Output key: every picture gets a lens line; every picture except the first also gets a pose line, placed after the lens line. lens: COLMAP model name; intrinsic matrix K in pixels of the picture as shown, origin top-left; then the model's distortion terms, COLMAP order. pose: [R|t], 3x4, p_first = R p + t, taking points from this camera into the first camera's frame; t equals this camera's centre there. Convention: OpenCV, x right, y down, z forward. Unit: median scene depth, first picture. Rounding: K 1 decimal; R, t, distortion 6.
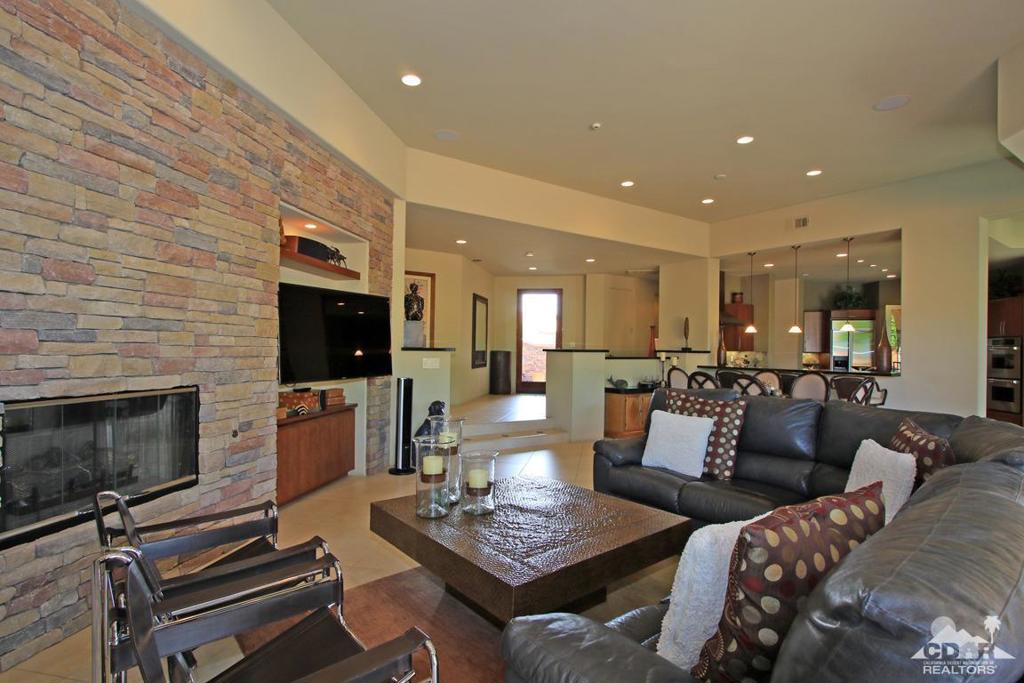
lens RADIAL K [[503.9, 0, 501.7], [0, 503.9, 347.1], [0, 0, 1]] dist [-0.018177, 0.002200]
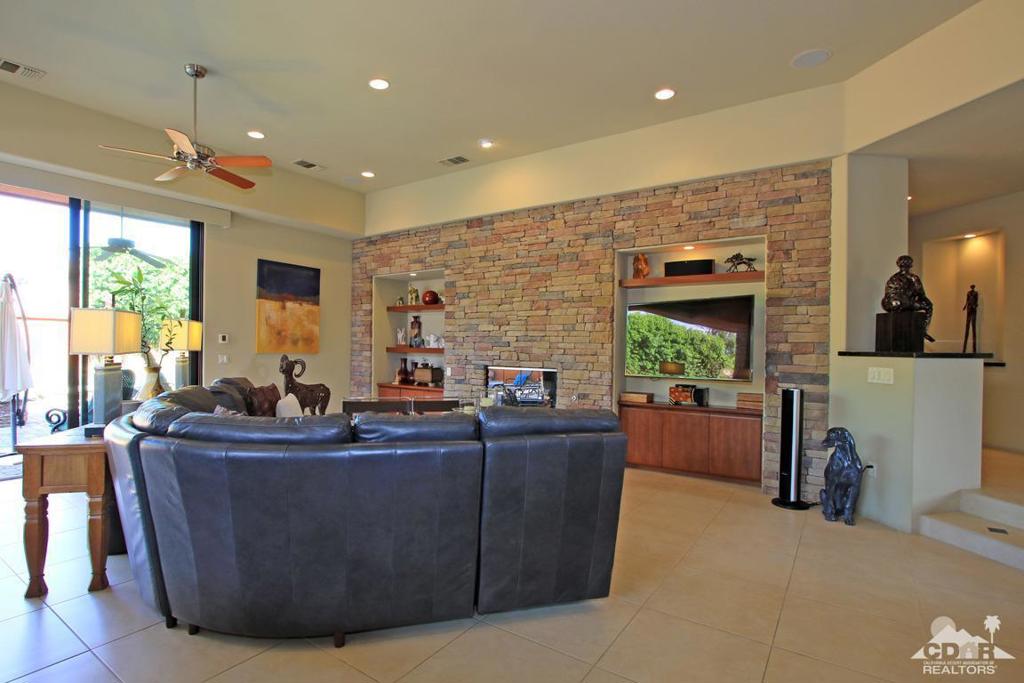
lens RADIAL K [[503.9, 0, 501.7], [0, 503.9, 347.1], [0, 0, 1]] dist [-0.018177, 0.002200]
pose [[-0.390542, -0.018550, -0.920398, 0.547696], [-0.017140, 0.999770, -0.012877, 0.009227], [0.920425, 0.010746, -0.390770, 0.662482]]
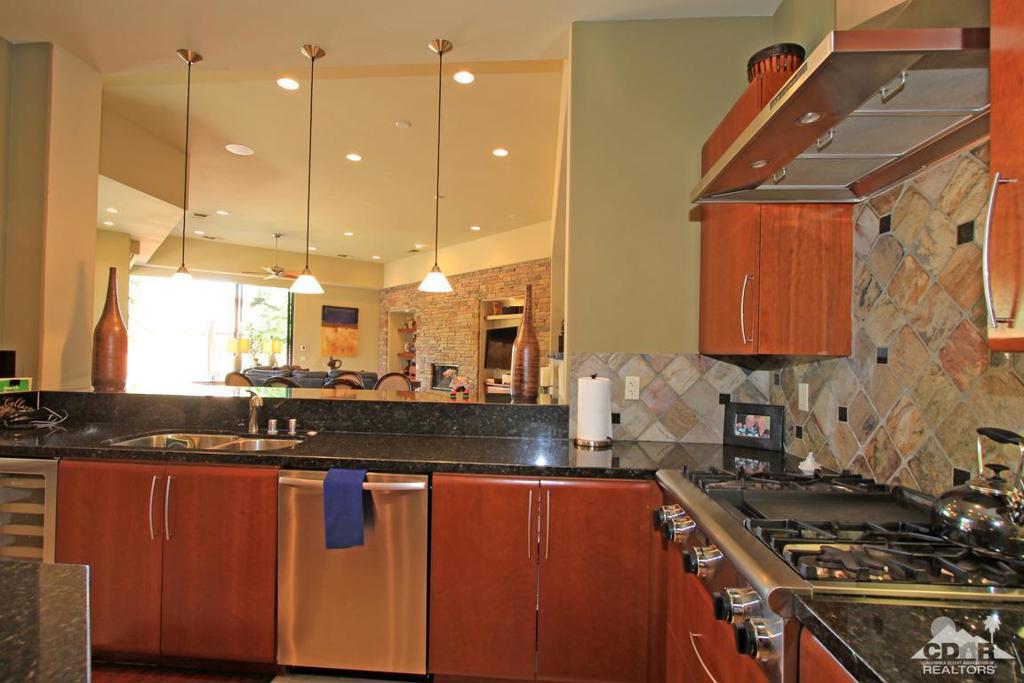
lens RADIAL K [[503.9, 0, 501.7], [0, 503.9, 347.1], [0, 0, 1]] dist [-0.018177, 0.002200]
pose [[-0.617171, -0.038250, -0.785899, 0.853841], [-0.026920, 0.999259, -0.027495, 0.017425], [0.786369, 0.004187, -0.617743, 1.453672]]
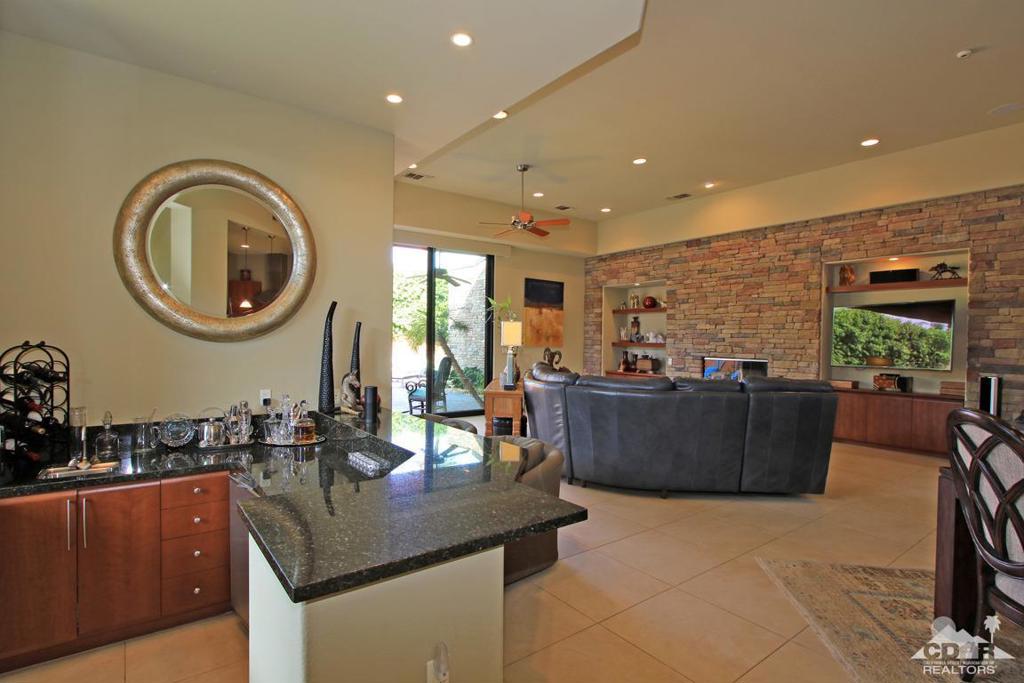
lens RADIAL K [[503.9, 0, 501.7], [0, 503.9, 347.1], [0, 0, 1]] dist [-0.018177, 0.002200]
pose [[-0.668395, -0.012630, -0.743700, 0.870779], [-0.022052, 0.999753, 0.002840, 0.015897], [0.743480, 0.018299, -0.668508, 0.701756]]
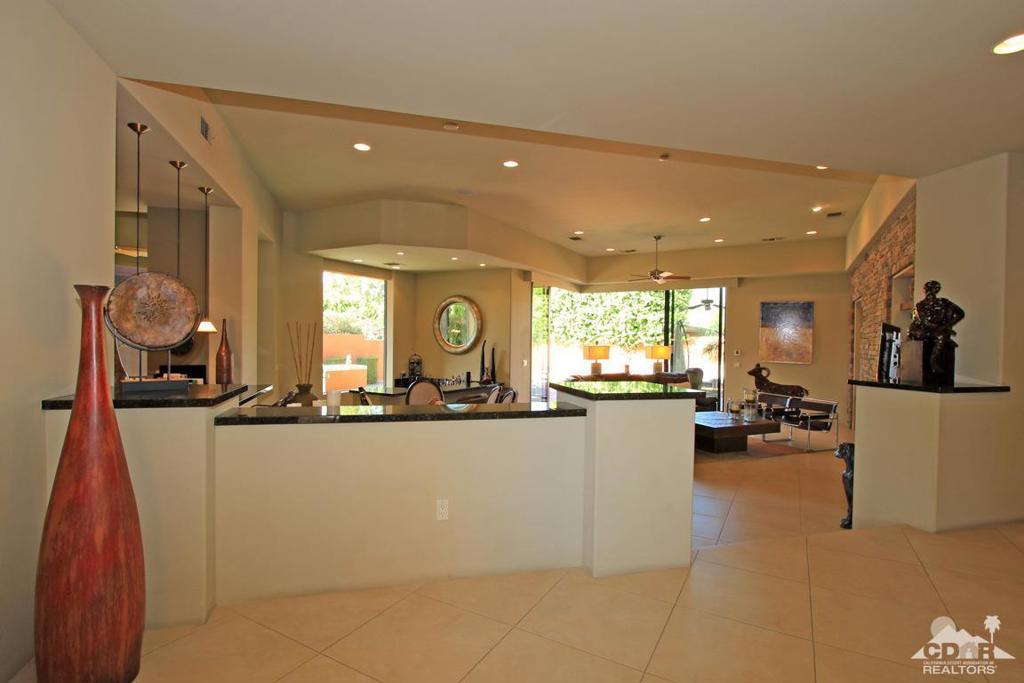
lens RADIAL K [[503.9, 0, 501.7], [0, 503.9, 347.1], [0, 0, 1]] dist [-0.018177, 0.002200]
pose [[-0.948394, -0.032038, 0.315471, 0.119532], [-0.026890, 0.999425, 0.020659, -0.037111], [-0.315952, 0.011110, -0.948710, 1.515506]]
